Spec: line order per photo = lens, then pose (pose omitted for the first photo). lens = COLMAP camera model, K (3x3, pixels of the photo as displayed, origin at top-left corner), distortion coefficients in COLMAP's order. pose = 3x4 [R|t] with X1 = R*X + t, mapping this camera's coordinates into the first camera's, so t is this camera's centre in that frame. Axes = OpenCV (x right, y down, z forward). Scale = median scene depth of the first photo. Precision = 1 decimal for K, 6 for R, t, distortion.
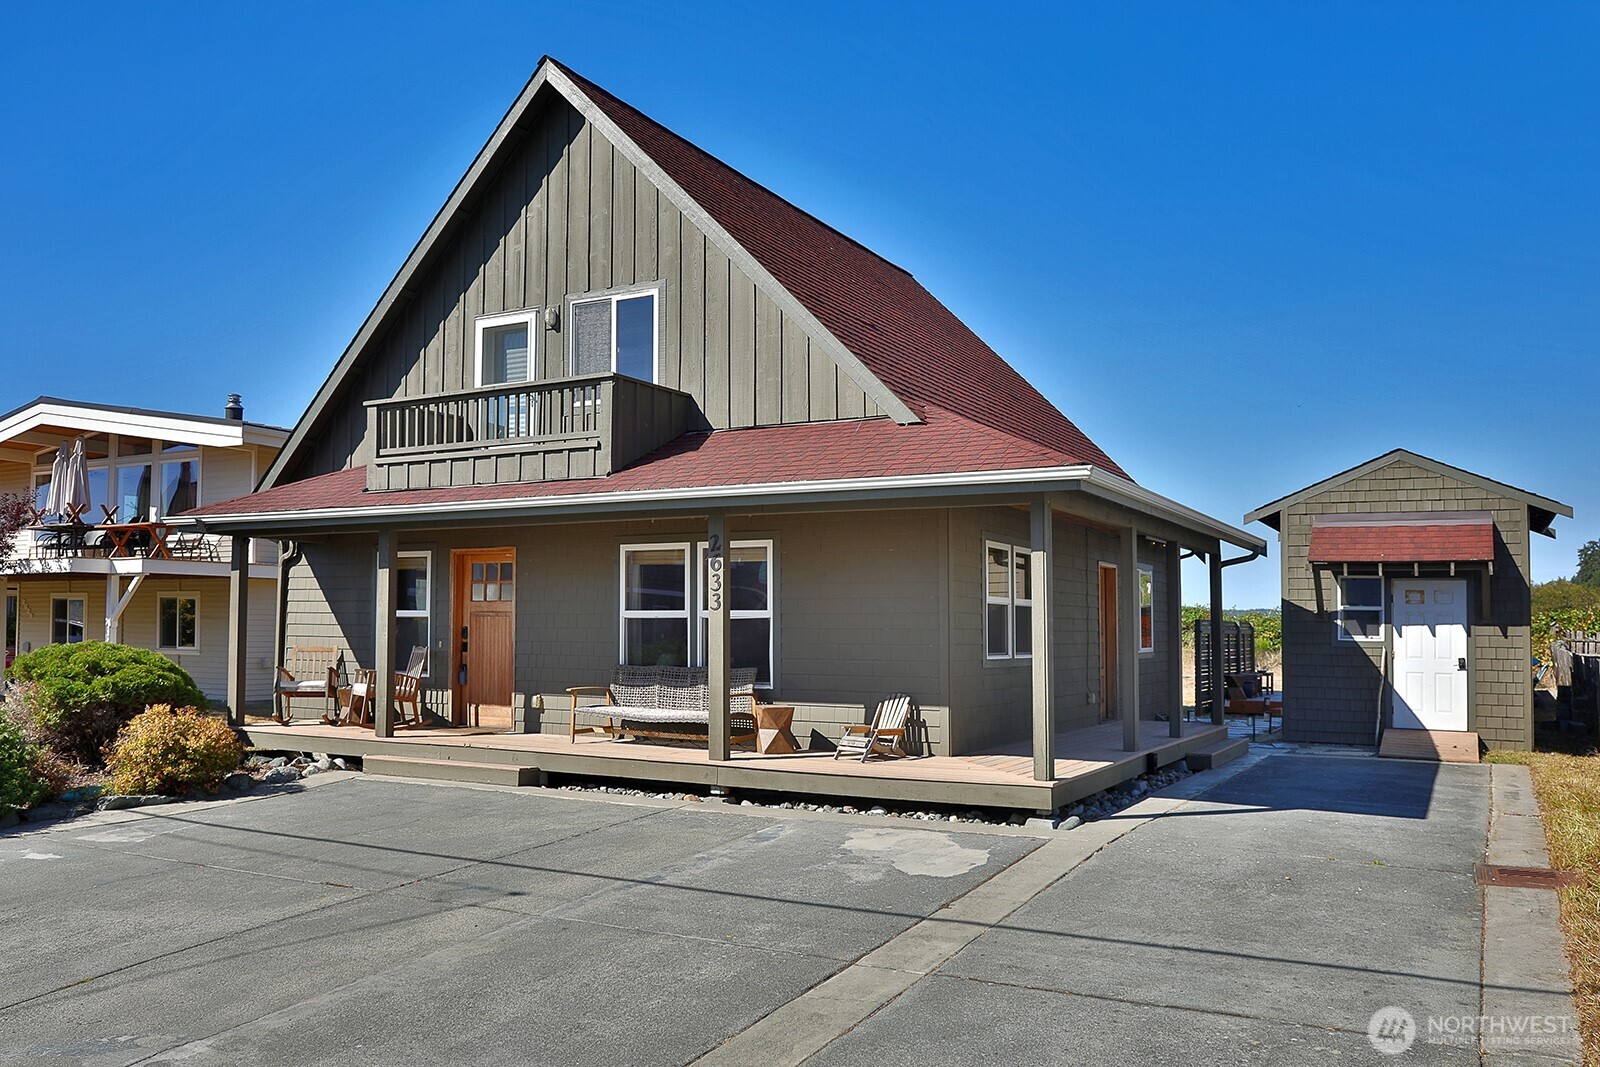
lens RADIAL K [[1296.3, 0, 800.0], [0, 1296.3, 533.5], [0, 0, 1]] dist [-0.002798, -0.000137]
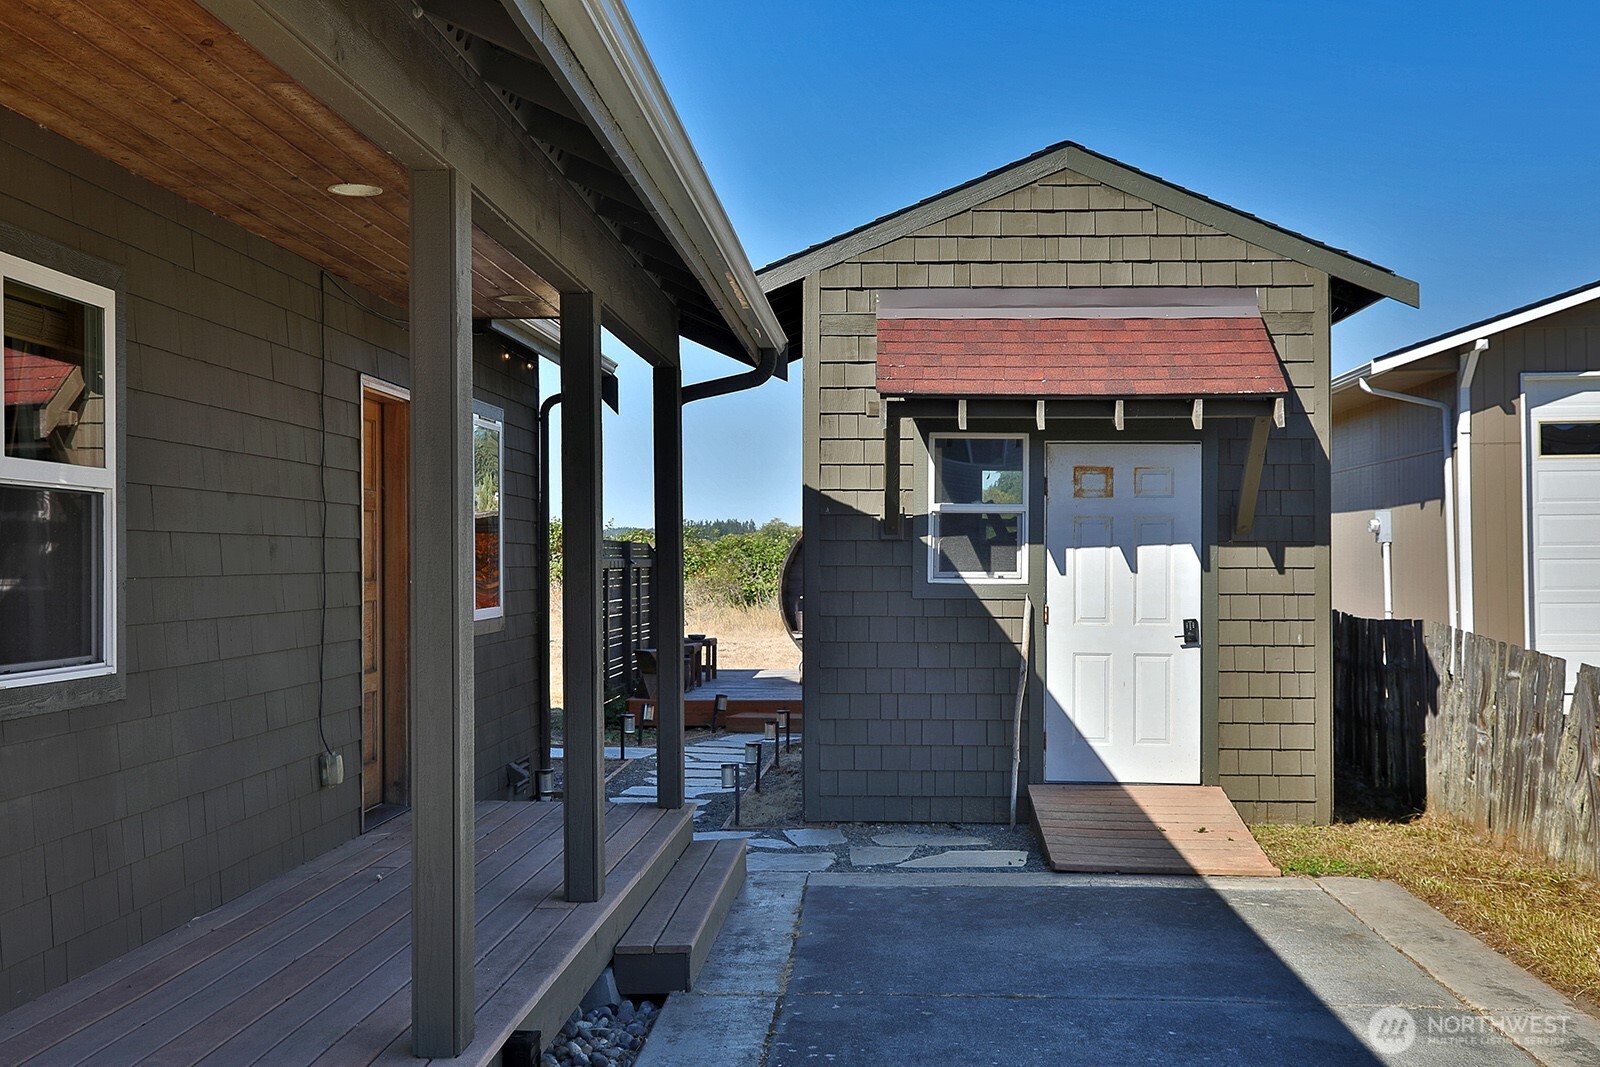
lens RADIAL K [[1609.0, 0, 800.0], [0, 1609.0, 533.5], [0, 0, 1]] dist [0.006968, 0.001786]
pose [[0.896871, -0.005930, 0.442252, 0.143583], [-0.019764, 0.998374, 0.053469, 0.038984], [-0.441850, -0.056695, 0.895296, 0.551914]]
